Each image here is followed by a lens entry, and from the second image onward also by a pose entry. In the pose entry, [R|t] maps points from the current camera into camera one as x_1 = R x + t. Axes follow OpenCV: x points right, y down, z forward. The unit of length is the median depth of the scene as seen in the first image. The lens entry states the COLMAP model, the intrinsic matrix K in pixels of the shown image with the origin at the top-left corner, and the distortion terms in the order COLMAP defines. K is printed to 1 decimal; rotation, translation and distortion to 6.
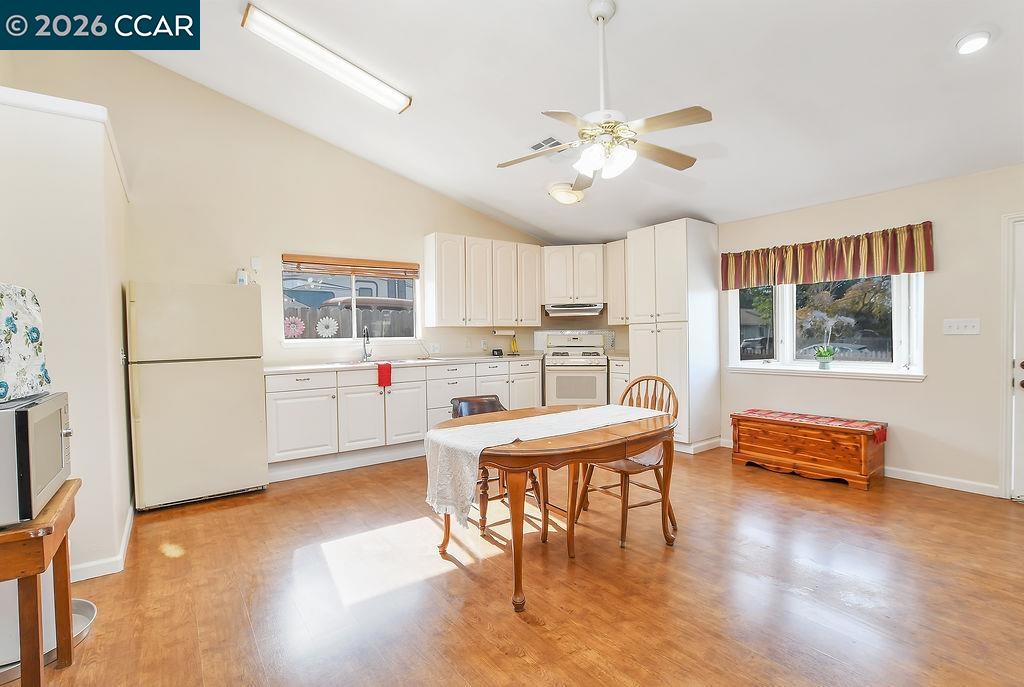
lens RADIAL K [[466.9, 0, 515.4], [0, 466.9, 346.3], [0, 0, 1]] dist [-0.000302, 0.000058]
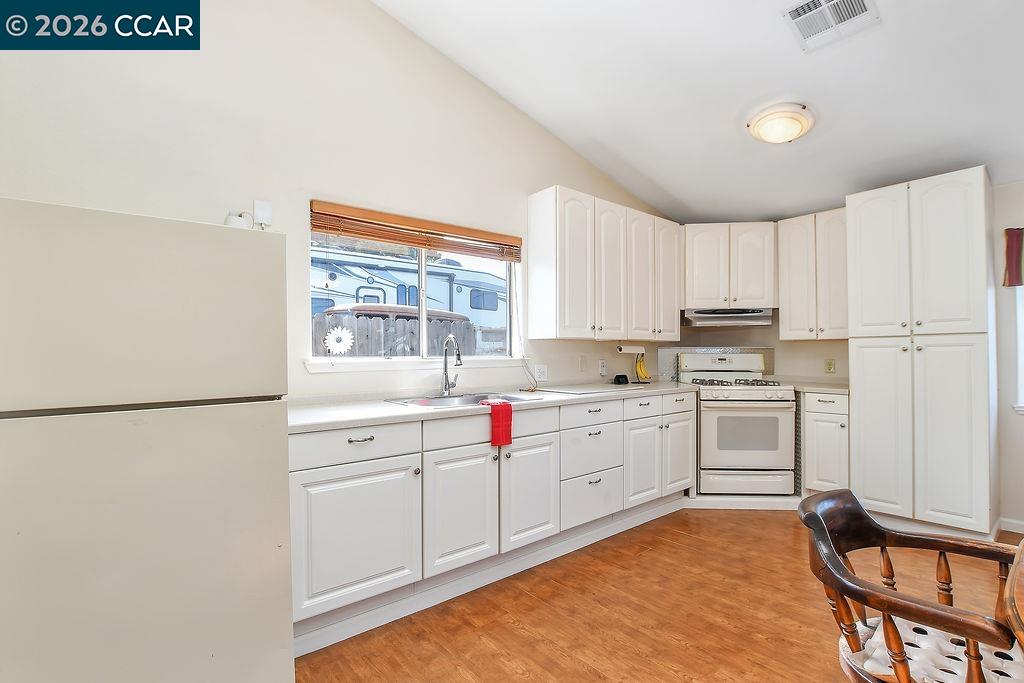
lens RADIAL K [[464.4, 0, 514.7], [0, 464.4, 345.9], [0, 0, 1]] dist [-0.033533, 0.000792]
pose [[0.998984, 0.010405, 0.043850, -0.235003], [-0.008557, 0.999076, -0.042126, -0.005756], [-0.044248, 0.041708, 0.998150, 0.373151]]
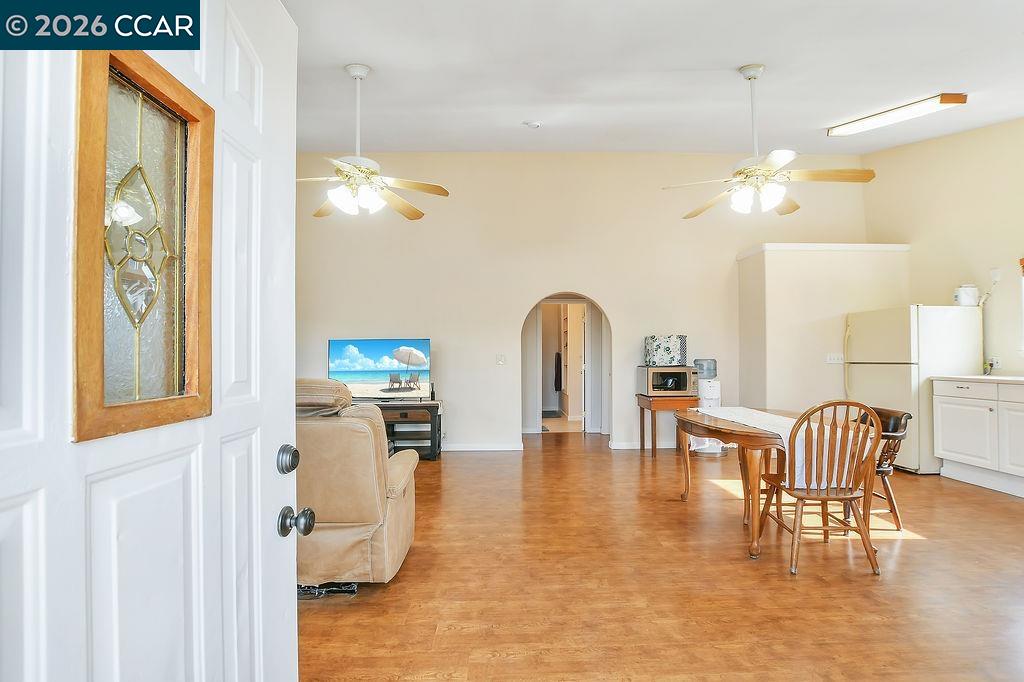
lens RADIAL K [[470.9, 0, 511.0], [0, 470.9, 349.9], [0, 0, 1]] dist [-0.037244, 0.009192]
pose [[-0.577785, 0.011409, -0.816109, 0.707553], [-0.003567, 0.999857, 0.016503, -0.019093], [0.816181, 0.012446, -0.577662, 0.562766]]
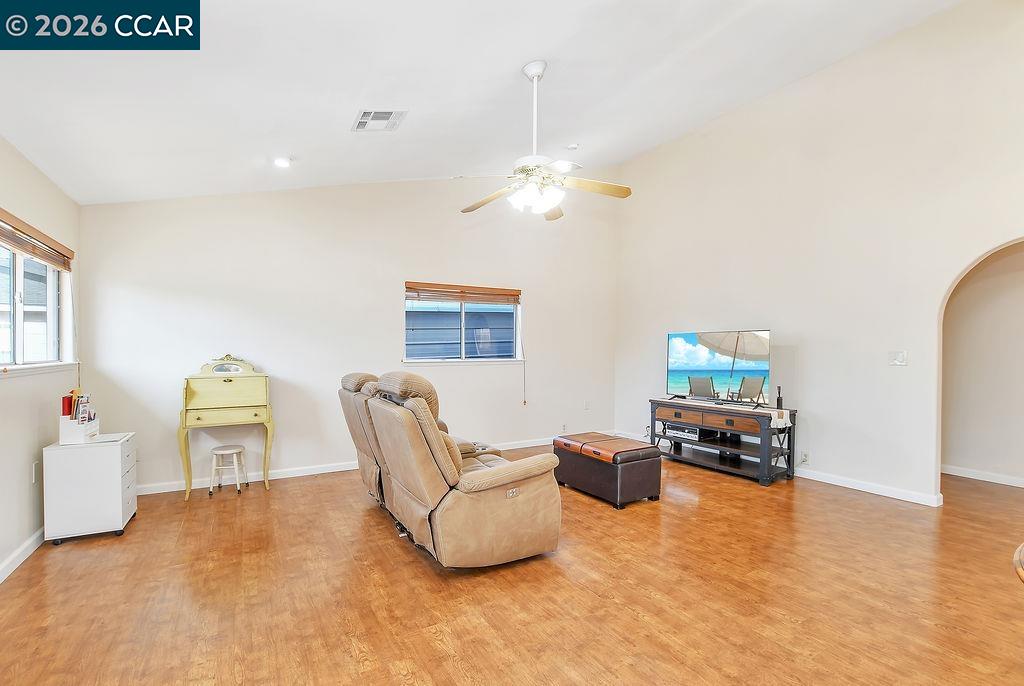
lens RADIAL K [[470.9, 0, 511.0], [0, 470.9, 351.9], [0, 0, 1]] dist [-0.037244, 0.009192]
pose [[-0.993107, 0.019697, 0.115542, 0.330642], [0.023165, 0.999318, 0.028752, -0.019388], [-0.114897, 0.031230, -0.992886, 0.658448]]
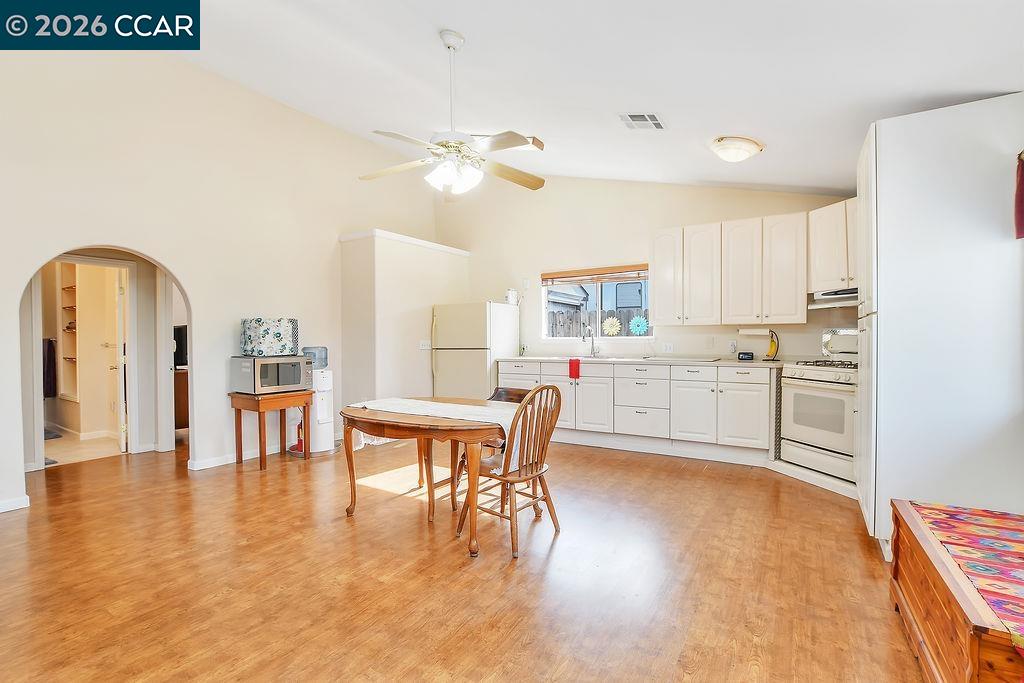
lens RADIAL K [[464.4, 0, 514.7], [0, 464.4, 345.9], [0, 0, 1]] dist [-0.033533, 0.000792]
pose [[0.363209, 0.031316, -0.931181, 0.601902], [-0.023114, 0.999430, 0.024596, -0.016214], [0.931421, 0.012590, 0.363725, 0.357278]]
